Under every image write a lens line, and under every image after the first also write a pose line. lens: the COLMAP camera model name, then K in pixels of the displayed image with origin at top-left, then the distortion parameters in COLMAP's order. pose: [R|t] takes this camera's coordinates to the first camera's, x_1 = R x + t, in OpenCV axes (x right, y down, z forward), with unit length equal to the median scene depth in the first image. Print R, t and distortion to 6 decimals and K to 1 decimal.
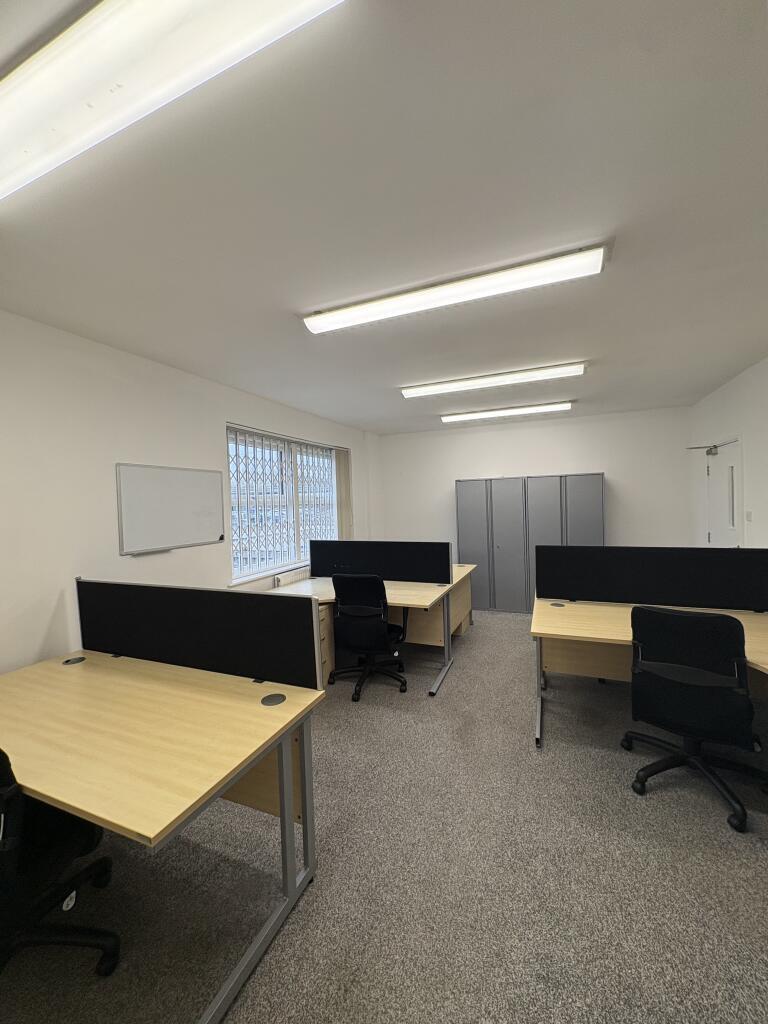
lens RADIAL K [[405.5, 0, 384.0], [0, 405.5, 512.0], [0, 0, 1]] dist [-0.001486, -0.000311]
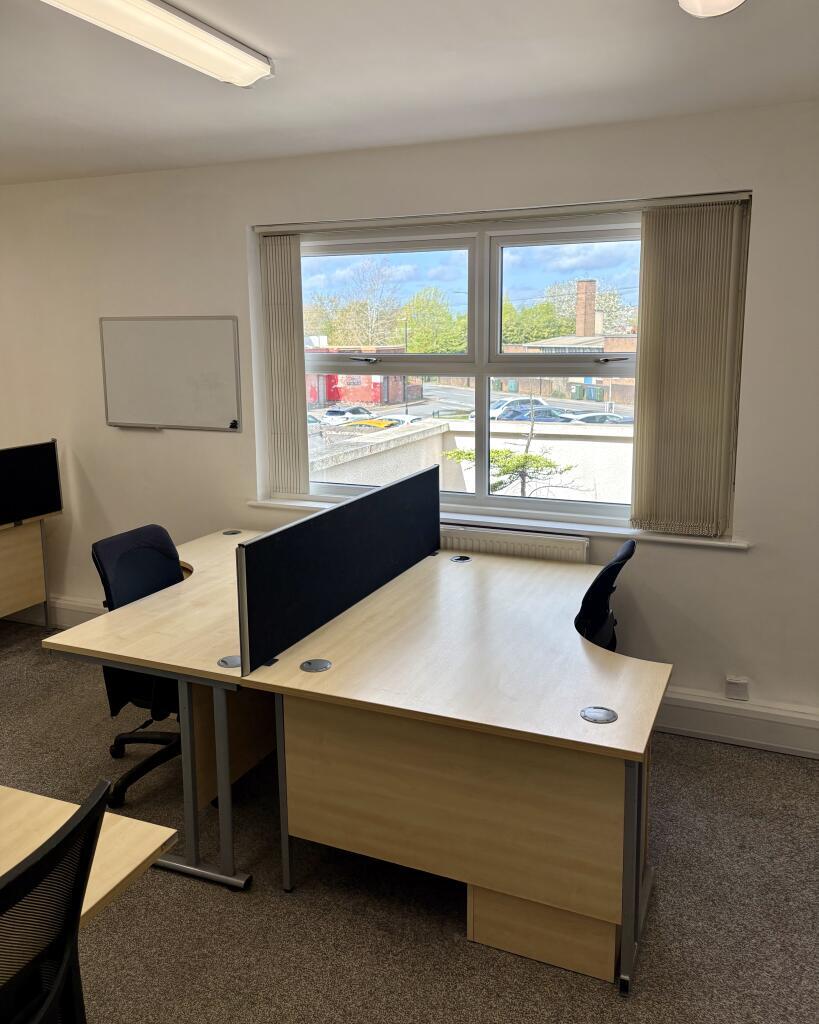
lens RADIAL K [[840.6, 0, 410.2], [0, 840.6, 466.8], [0, 0, 1]] dist [0.028063, -0.009688]
pose [[-0.001328, 0.189028, -0.981971, 0.752106], [-0.018525, 0.981799, 0.189020, -0.104578], [0.999828, 0.018442, 0.002198, 1.081495]]
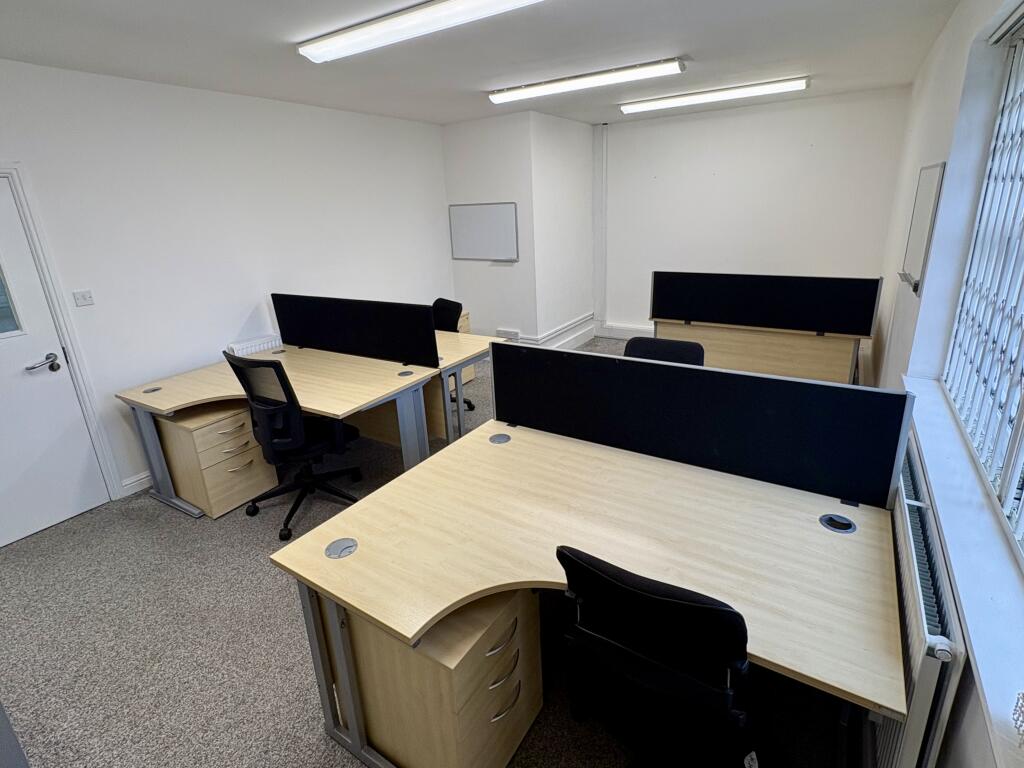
lens RADIAL K [[504.9, 0, 515.9], [0, 504.9, 356.6], [0, 0, 1]] dist [-0.001999, -0.000327]
pose [[-0.983123, 0.023439, 0.181436, 0.016358], [0.080077, 0.946837, 0.311589, -0.092992], [-0.164487, 0.320859, -0.932734, 1.512822]]
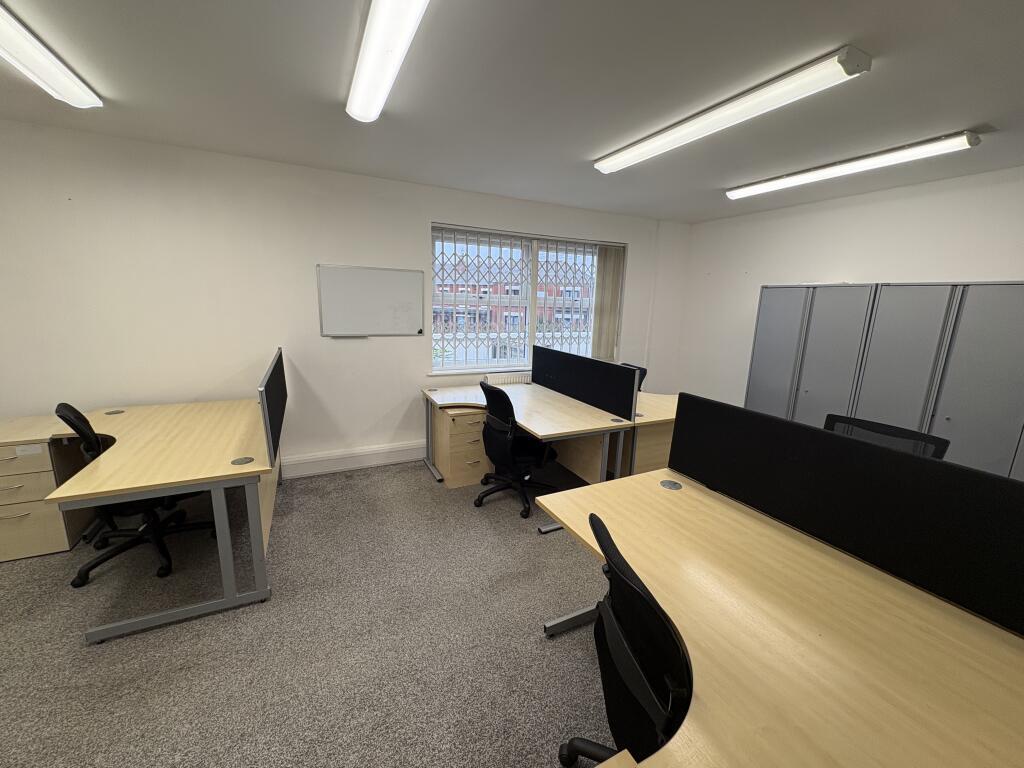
lens RADIAL K [[405.5, 0, 511.4], [0, 405.5, 387.3], [0, 0, 1]] dist [-0.001486, -0.000311]
pose [[0.758124, 0.188469, -0.624282, 0.446866], [-0.071145, 0.975515, 0.208107, -0.032722], [0.648218, -0.113356, 0.752970, 0.252609]]
